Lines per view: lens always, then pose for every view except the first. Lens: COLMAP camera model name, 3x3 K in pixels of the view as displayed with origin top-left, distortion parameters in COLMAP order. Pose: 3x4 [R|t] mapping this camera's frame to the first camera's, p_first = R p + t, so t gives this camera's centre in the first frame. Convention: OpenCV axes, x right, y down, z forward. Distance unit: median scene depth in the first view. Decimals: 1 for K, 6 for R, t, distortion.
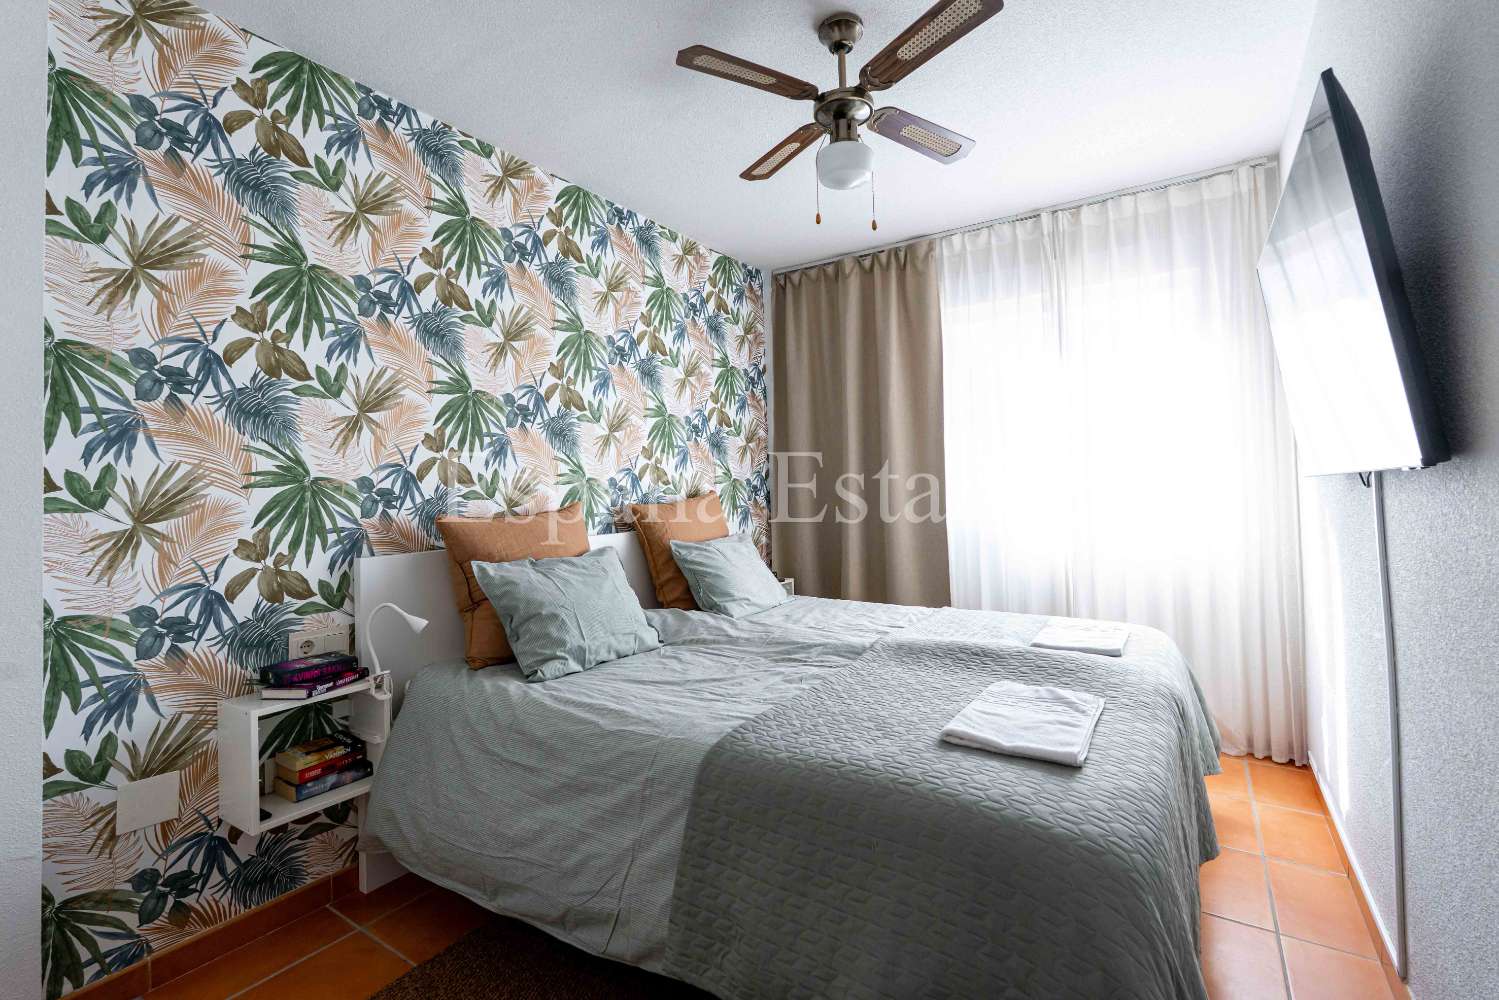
lens RADIAL K [[659.3, 0, 744.0], [0, 659.3, 493.7], [0, 0, 1]] dist [-0.008608, 0.001375]
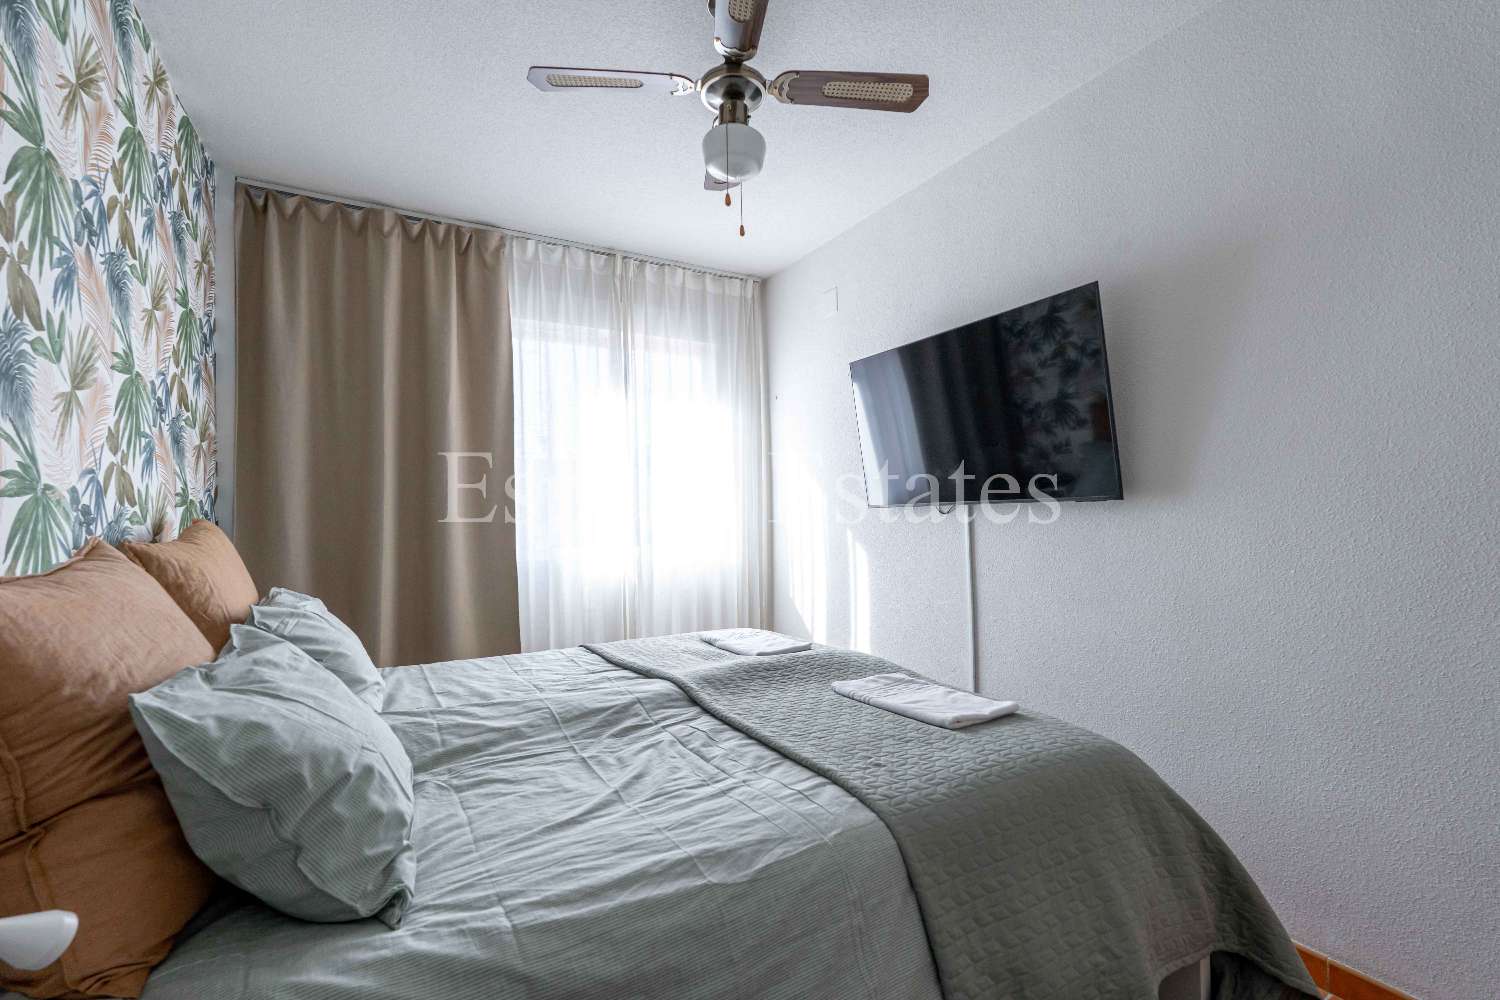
lens RADIAL K [[659.8, 0, 744.0], [0, 659.8, 514.6], [0, 0, 1]] dist [-0.008608, 0.001375]
pose [[0.438675, 0.011157, 0.898576, -0.394341], [0.012458, 0.999751, -0.018495, 0.009466], [-0.898559, 0.019308, 0.438427, 0.364170]]
